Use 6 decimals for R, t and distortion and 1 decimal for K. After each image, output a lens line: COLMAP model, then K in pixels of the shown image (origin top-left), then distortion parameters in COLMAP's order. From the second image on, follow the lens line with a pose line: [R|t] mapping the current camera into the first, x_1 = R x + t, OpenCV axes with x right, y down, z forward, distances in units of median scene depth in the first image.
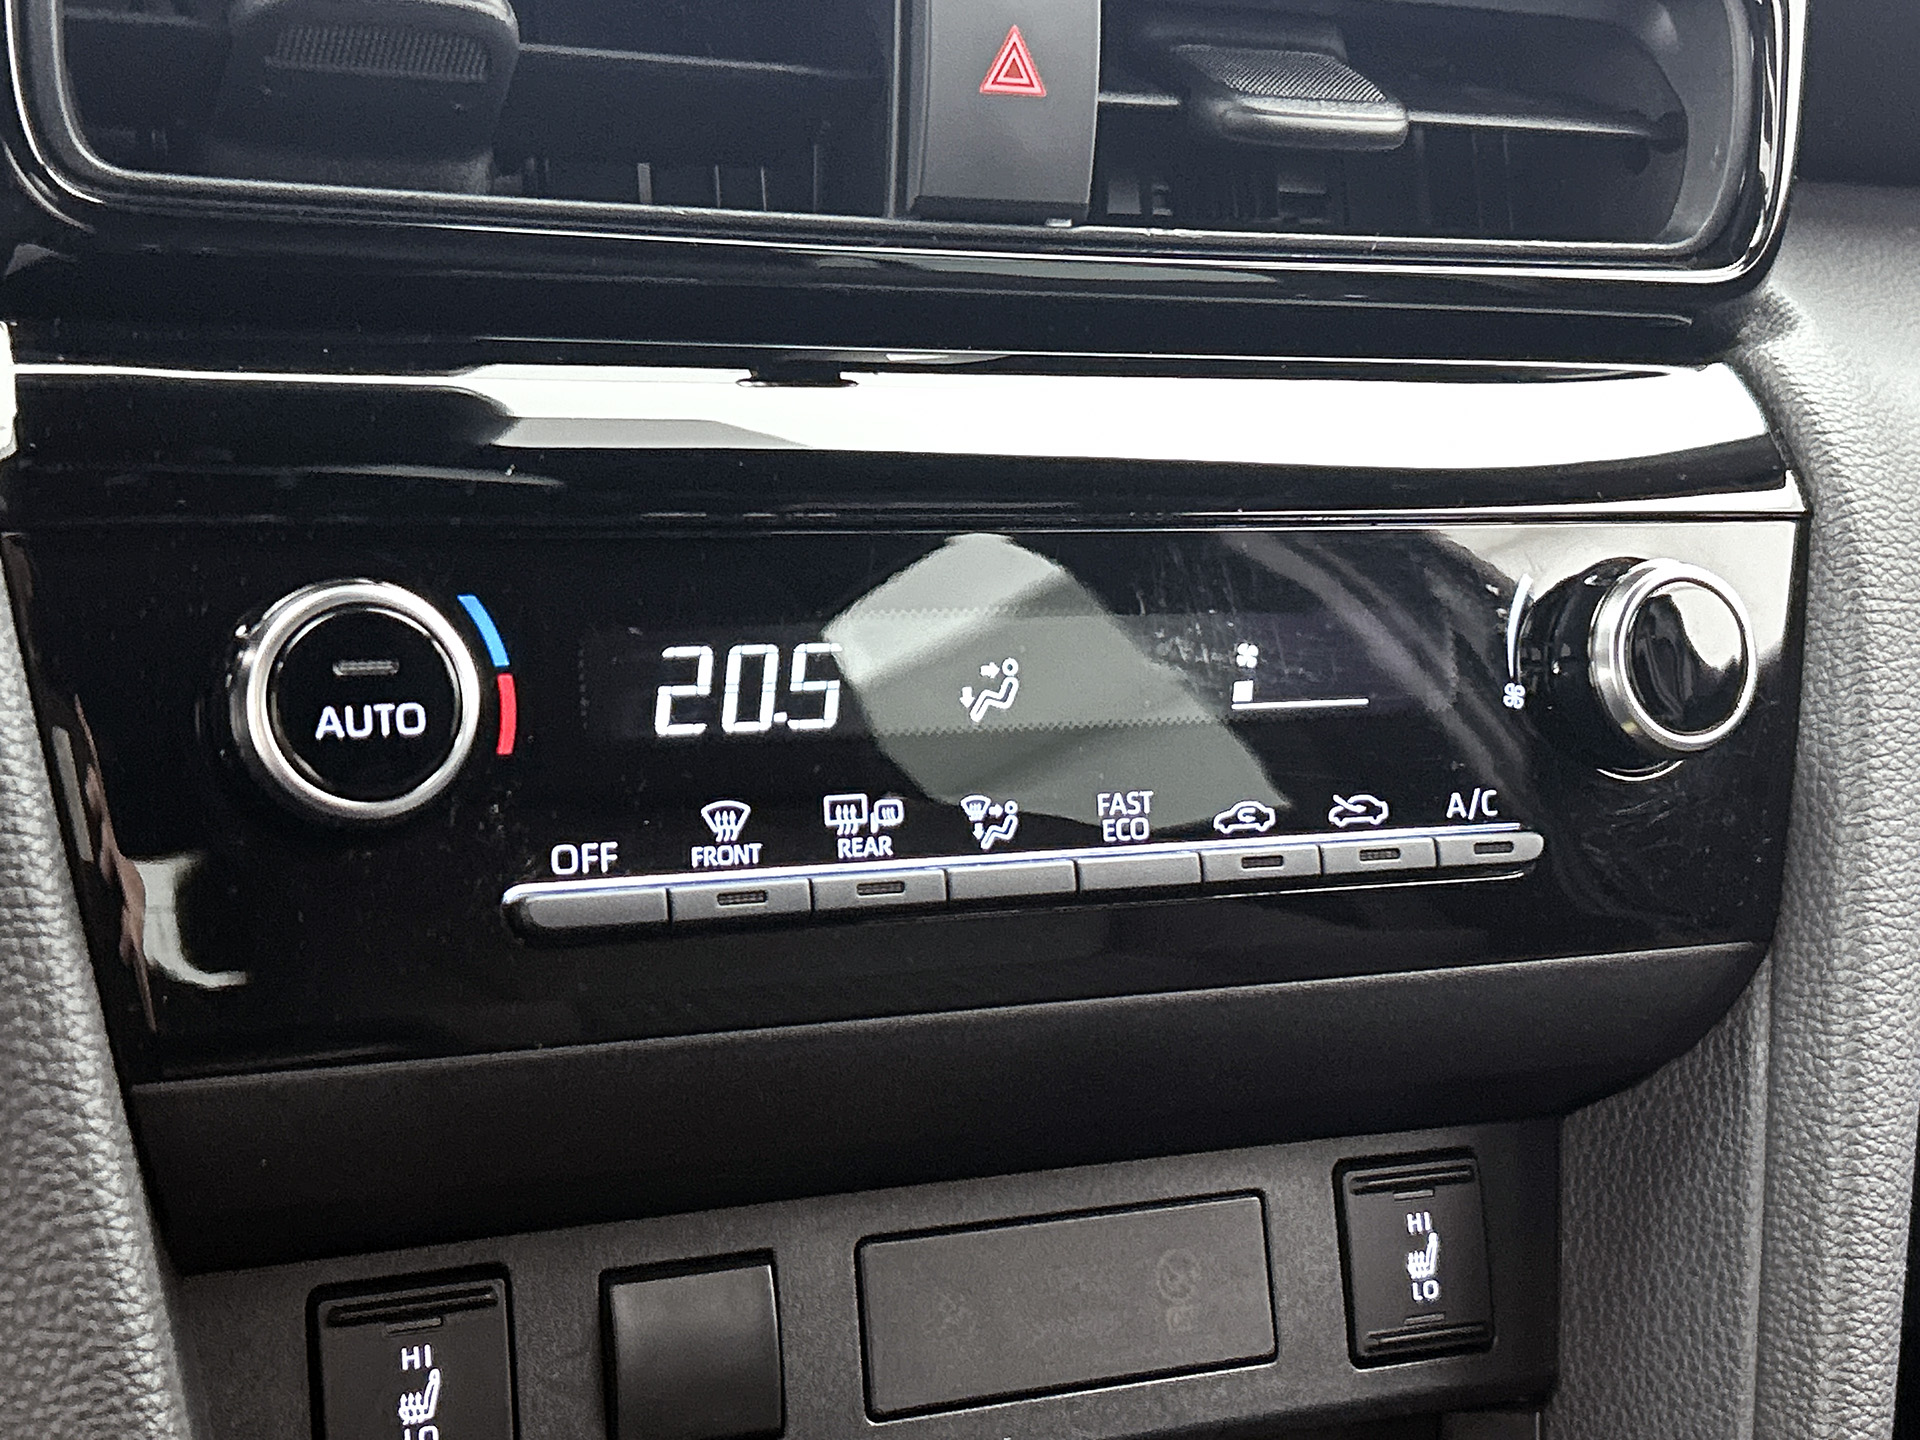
lens RADIAL K [[3038.7, 0, 959.9], [0, 3038.7, 737.9], [0, 0, 1]] dist [0.127193, 0.000000]
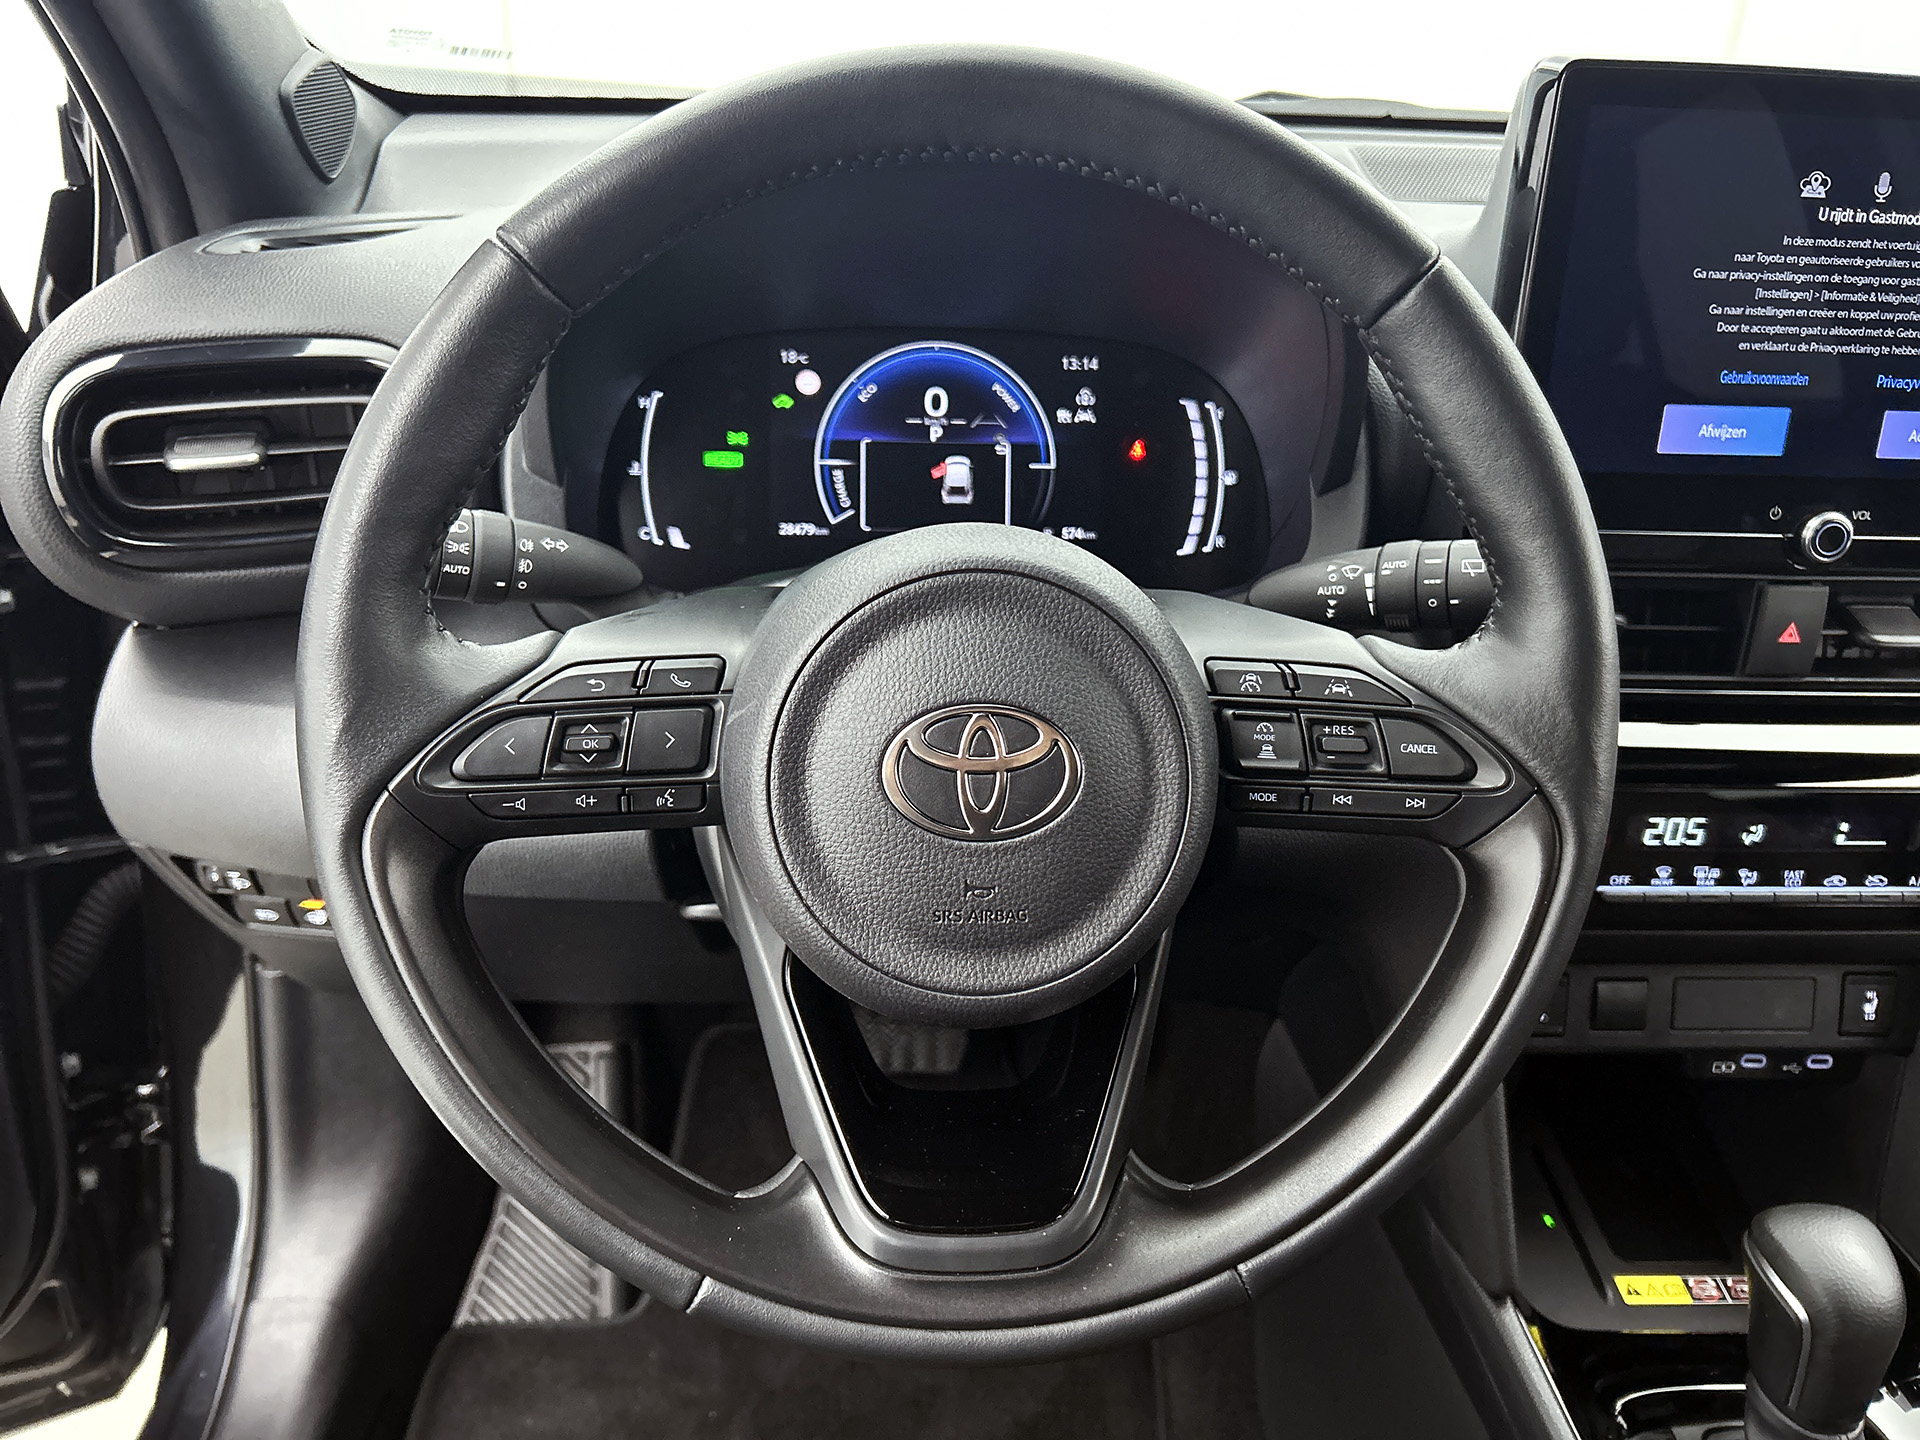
lens RADIAL K [[1459.7, 0, 938.1], [0, 1459.7, 708.2], [0, 0, 1]] dist [0.047456, -0.063966]
pose [[0.914608, 0.129326, -0.383102, -0.177798], [-0.061895, 0.981083, 0.183424, -0.338923], [0.399577, -0.144049, 0.905311, -0.664332]]
